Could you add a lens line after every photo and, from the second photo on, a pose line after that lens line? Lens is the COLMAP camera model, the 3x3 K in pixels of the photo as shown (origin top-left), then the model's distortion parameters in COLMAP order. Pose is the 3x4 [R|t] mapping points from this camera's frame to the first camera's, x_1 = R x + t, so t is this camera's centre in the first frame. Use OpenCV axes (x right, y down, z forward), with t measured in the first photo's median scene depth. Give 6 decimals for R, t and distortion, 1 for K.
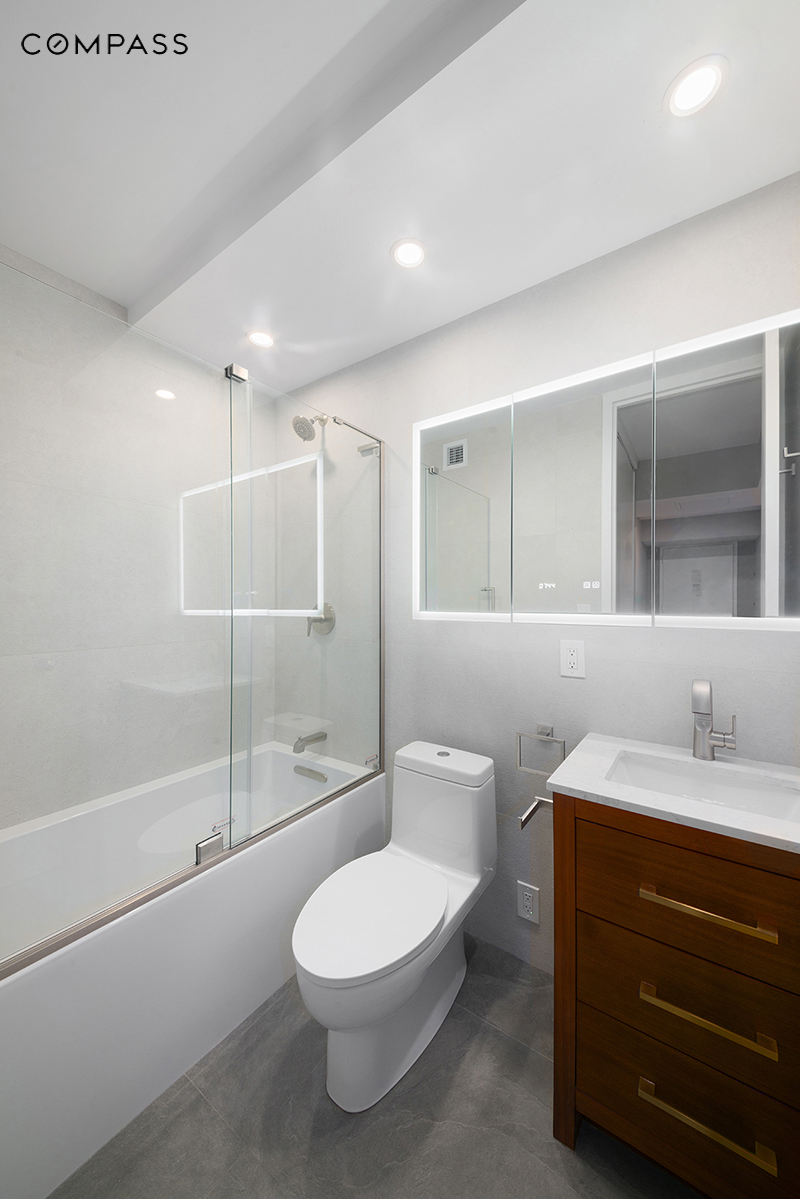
lens RADIAL K [[431.1, 0, 400.0], [0, 431.1, 599.5], [0, 0, 1]] dist [0.001155, -0.000160]
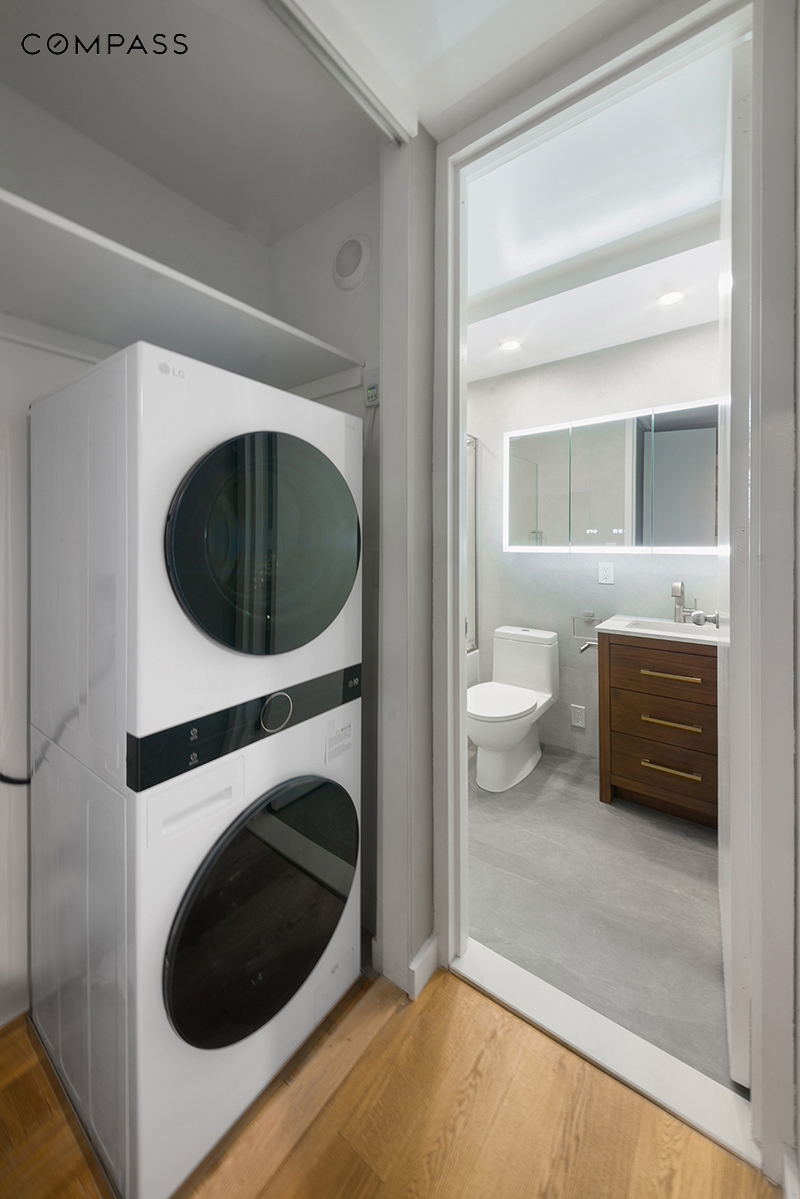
lens RADIAL K [[435.1, 0, 373.1], [0, 435.1, 540.2], [0, 0, 1]] dist [0.009864, -0.003643]
pose [[0.997261, 0.004139, -0.073849, -0.428407], [-0.004482, 0.999980, -0.004485, 0.017227], [0.073829, 0.004804, 0.997259, -0.868880]]
